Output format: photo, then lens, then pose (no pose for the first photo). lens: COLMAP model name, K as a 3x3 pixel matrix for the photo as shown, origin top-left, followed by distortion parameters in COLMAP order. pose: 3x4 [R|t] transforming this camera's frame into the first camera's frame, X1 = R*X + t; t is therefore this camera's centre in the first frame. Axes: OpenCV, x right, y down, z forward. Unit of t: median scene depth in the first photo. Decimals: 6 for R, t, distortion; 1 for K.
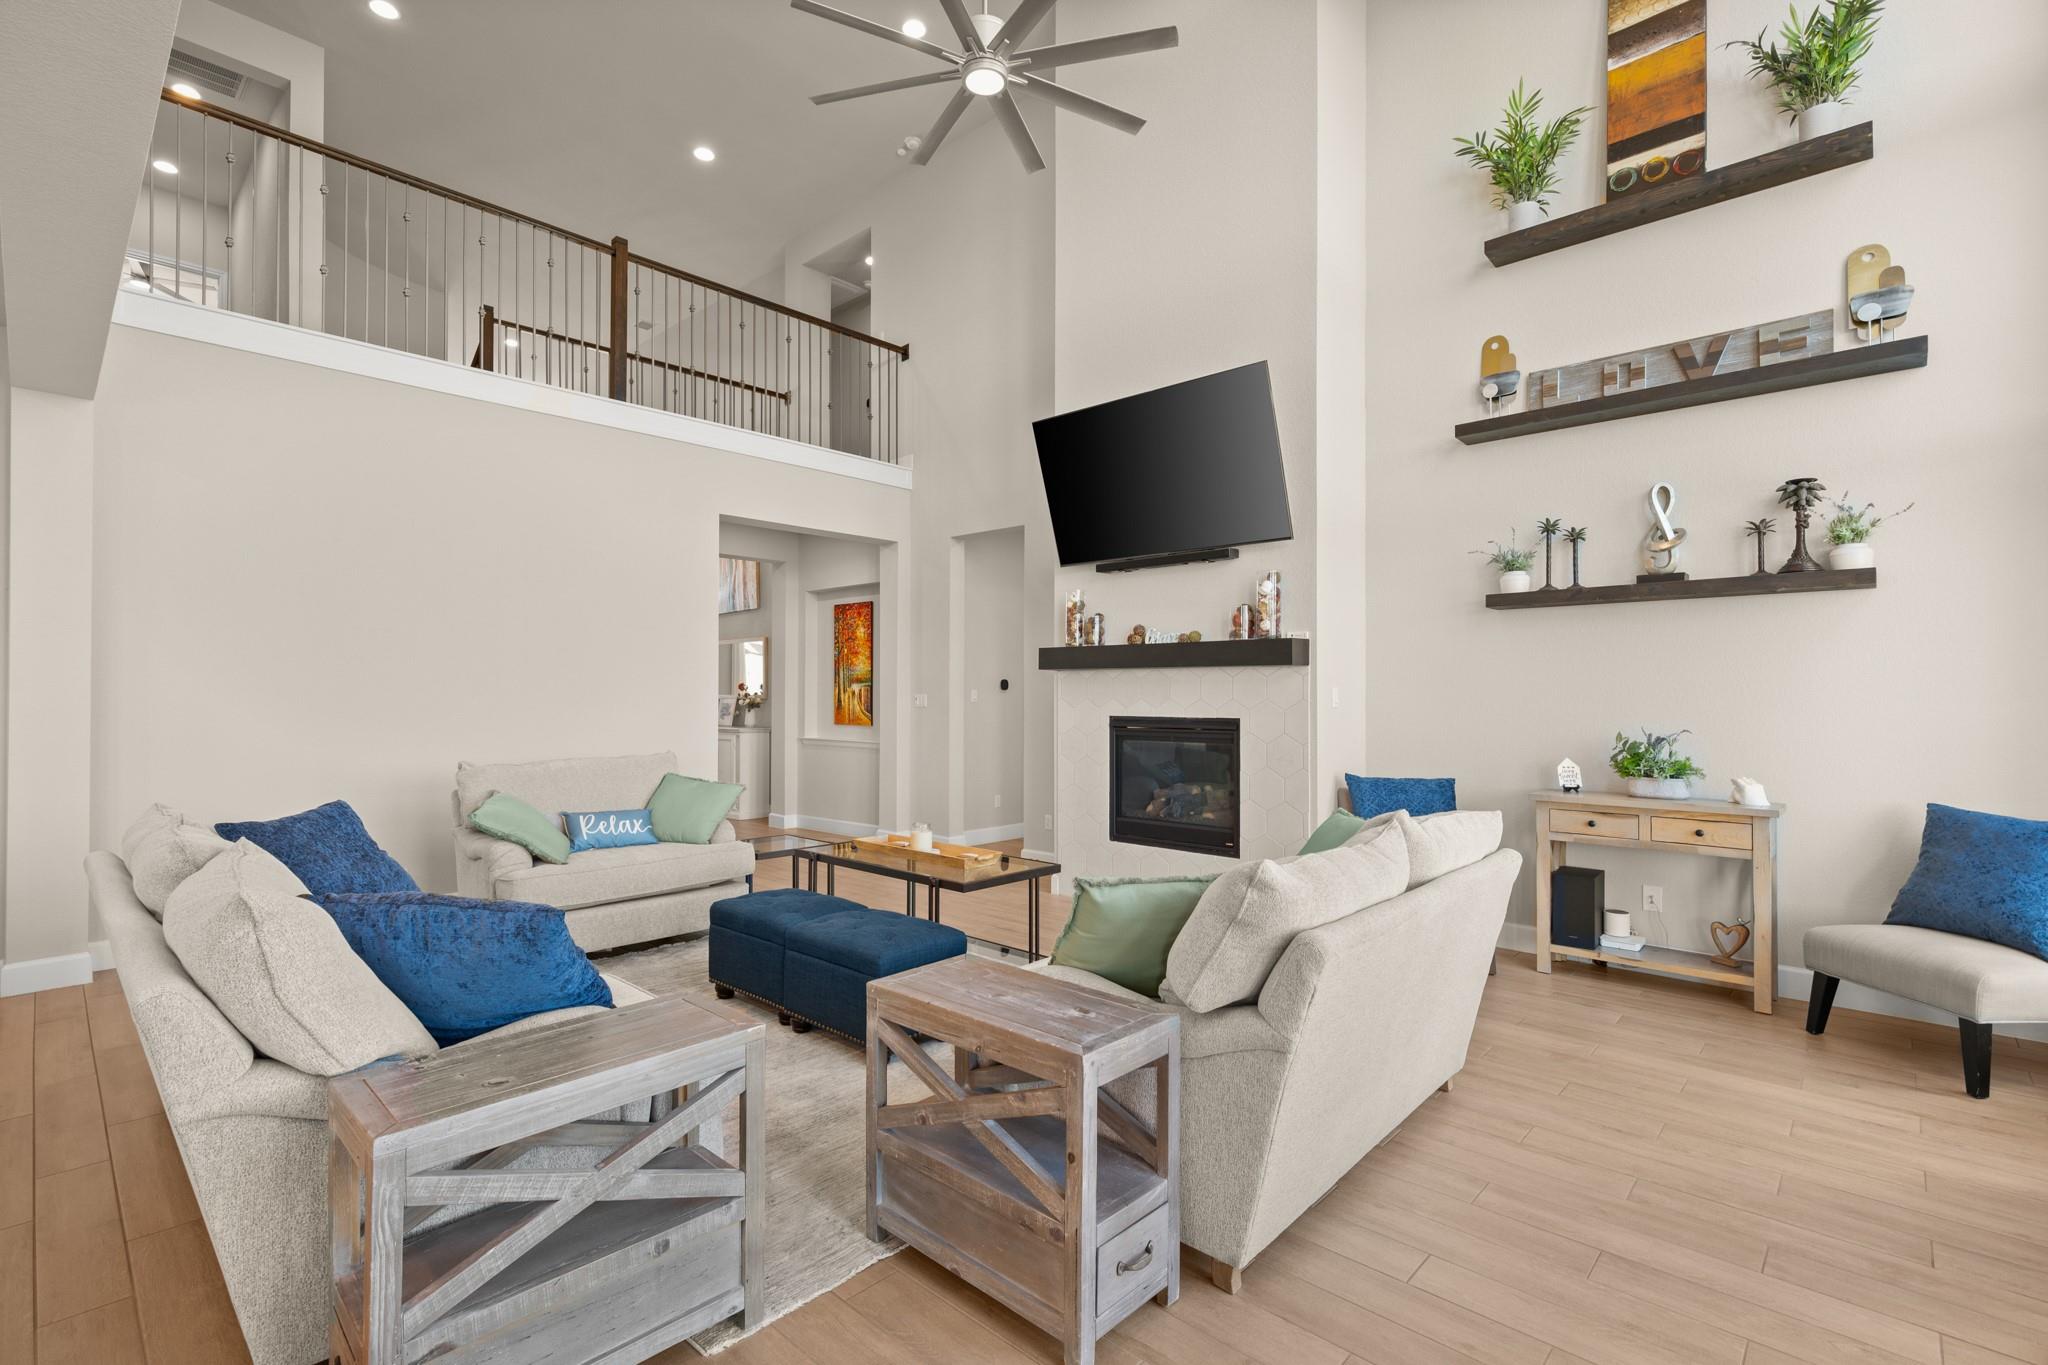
lens RADIAL K [[940.3, 0, 1020.1], [0, 940.3, 702.8], [0, 0, 1]] dist [0.003450, -0.000117]
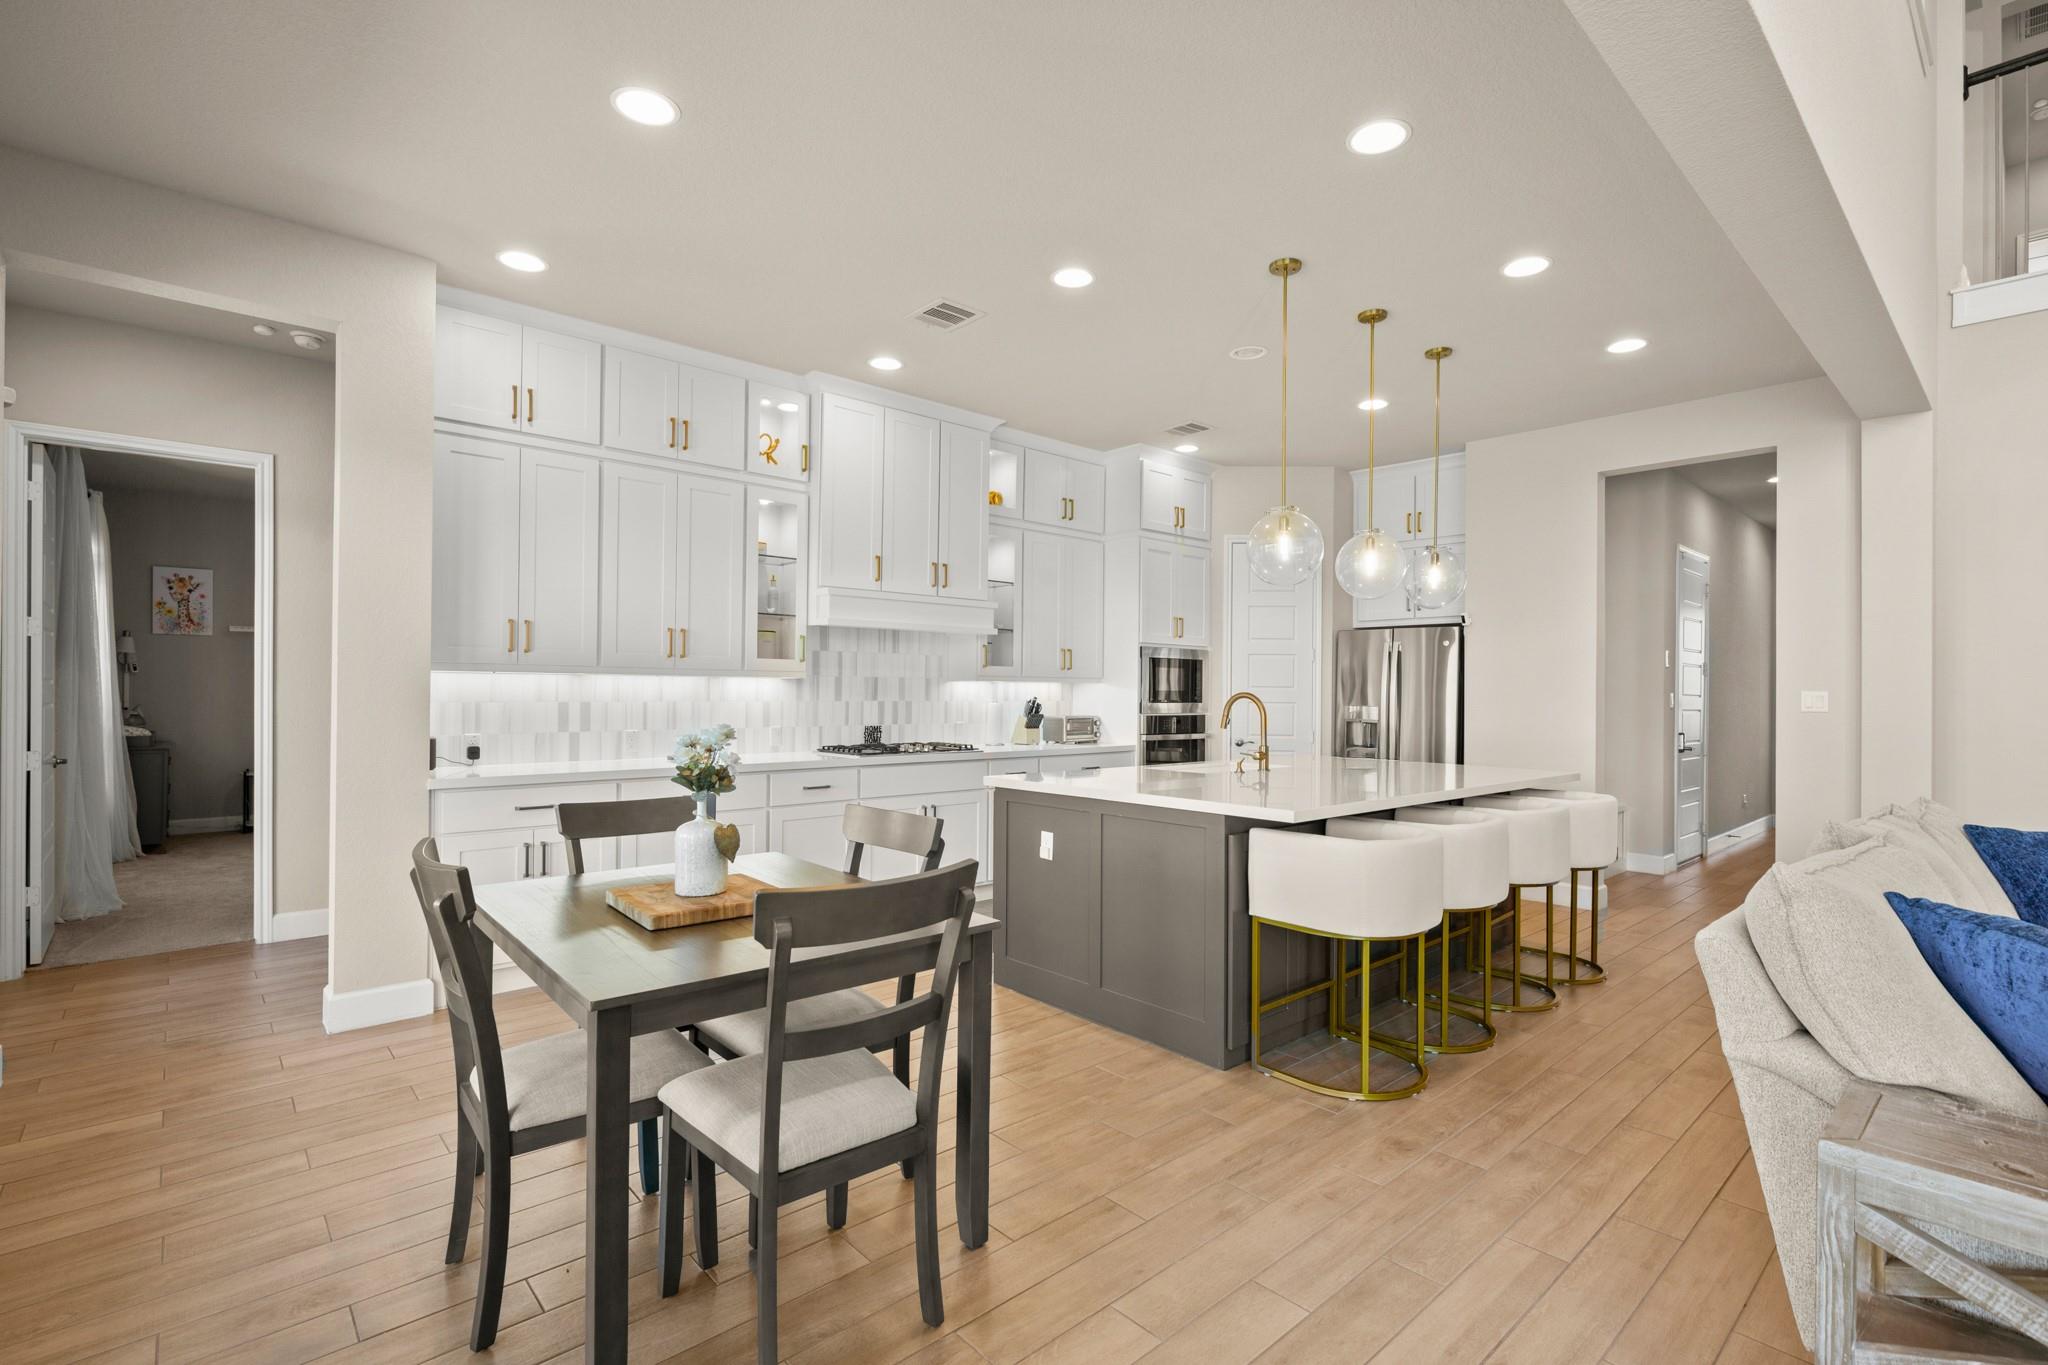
lens RADIAL K [[940.3, 0, 1032.8], [0, 940.3, 679.3], [0, 0, 1]] dist [0.003450, -0.000117]
pose [[-0.071935, -0.008079, -0.997377, 0.298135], [-0.016981, 0.999832, -0.006875, 0.009608], [0.997265, 0.016442, -0.072060, 0.222614]]
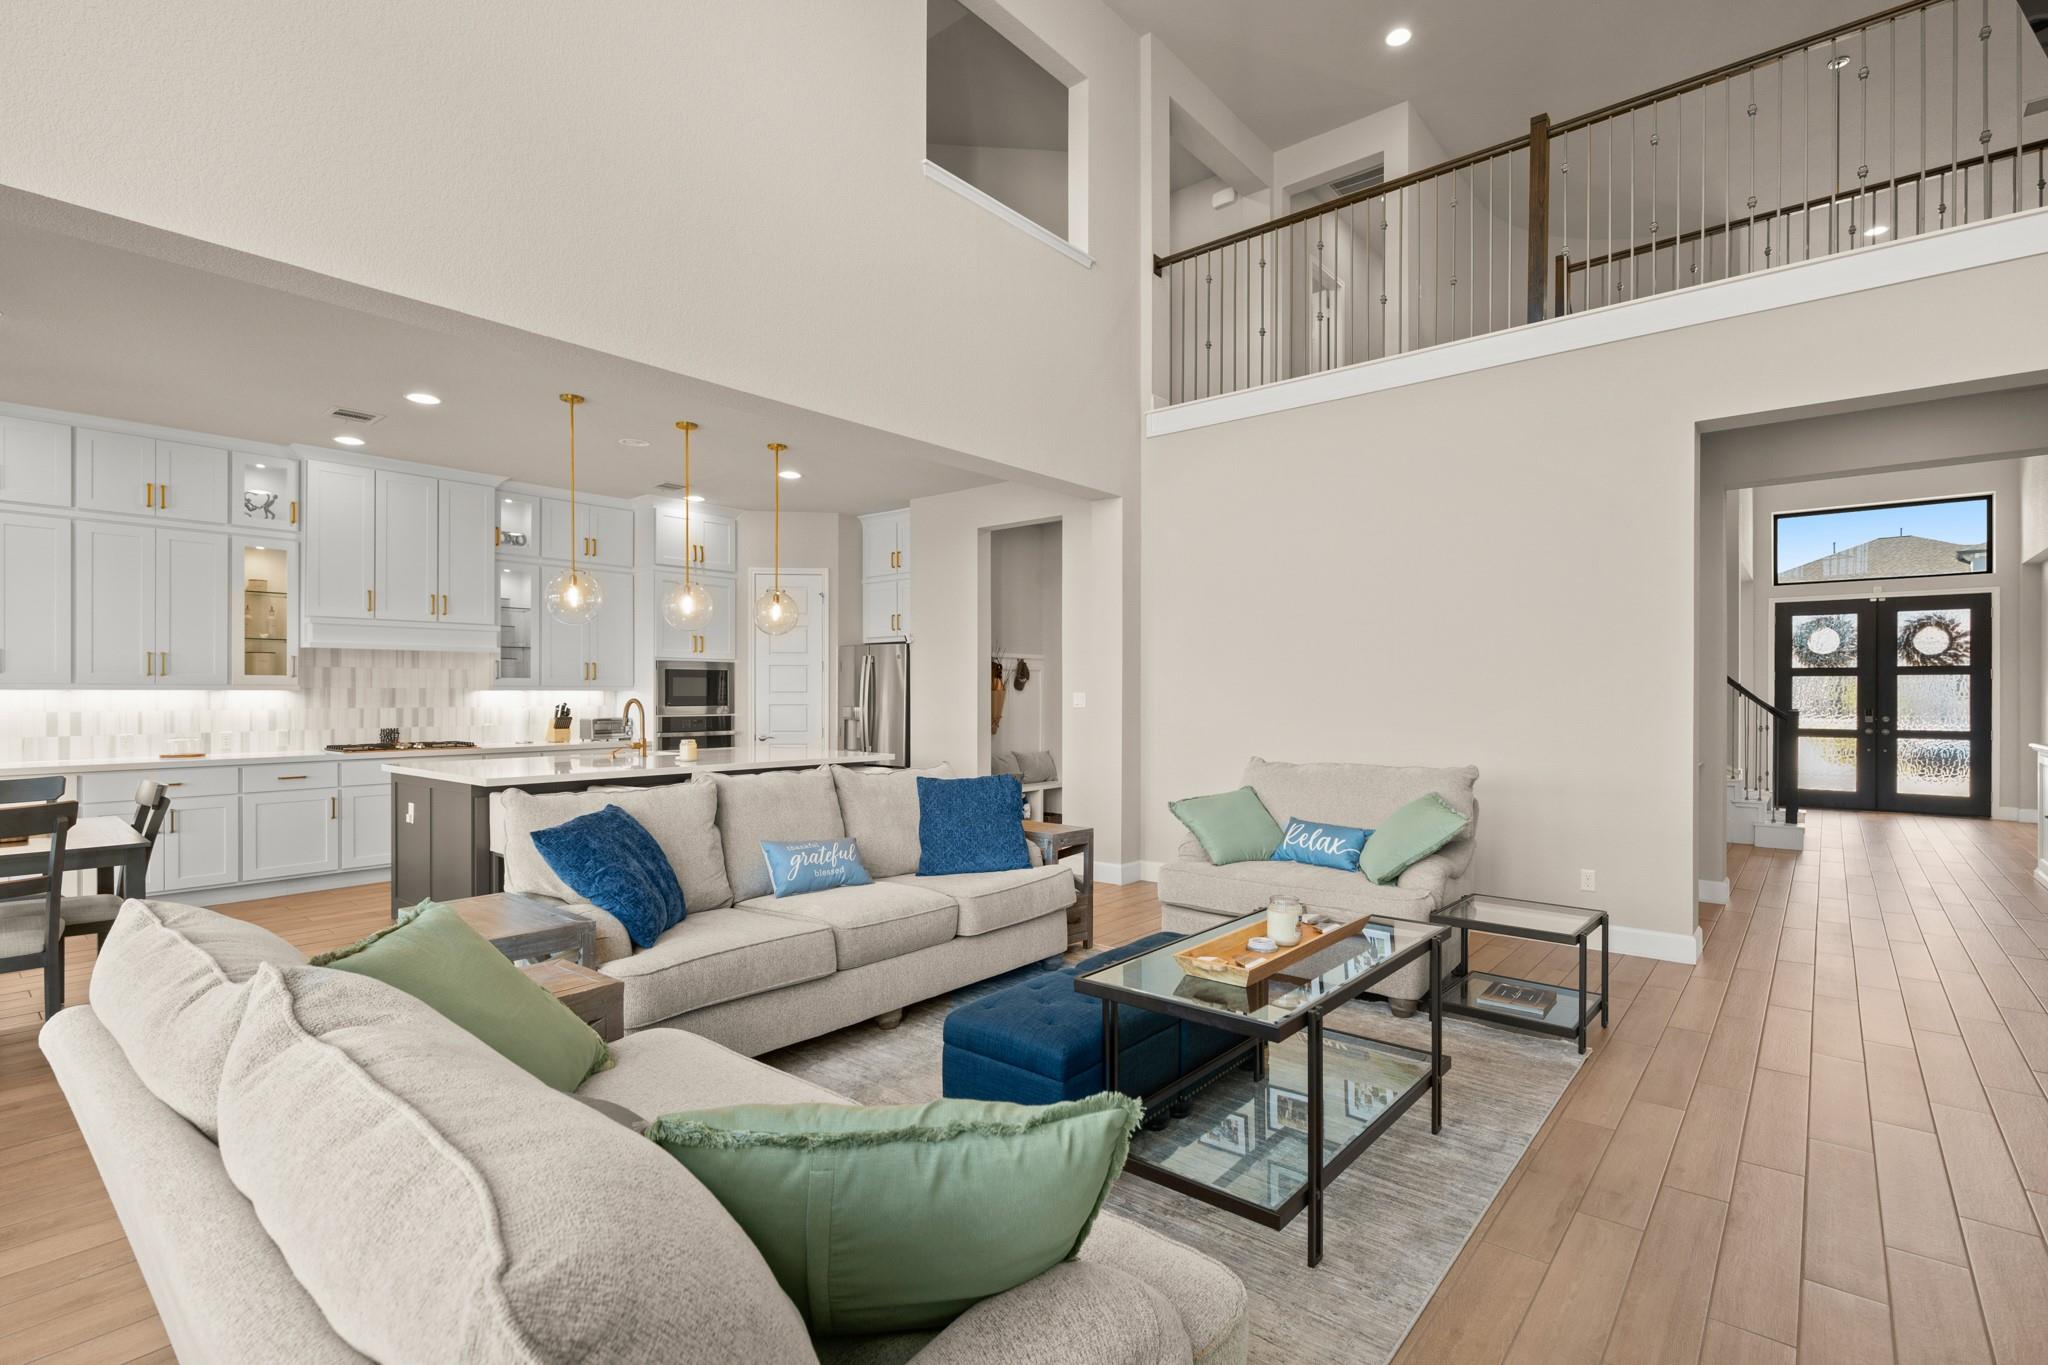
lens RADIAL K [[940.3, 0, 1015.2], [0, 940.3, 683.0], [0, 0, 1]] dist [0.003450, -0.000117]
pose [[0.055406, -0.004899, -0.998452, 1.087113], [-0.007770, 0.999956, -0.005338, -0.027320], [0.998434, 0.008054, 0.055365, 1.650614]]
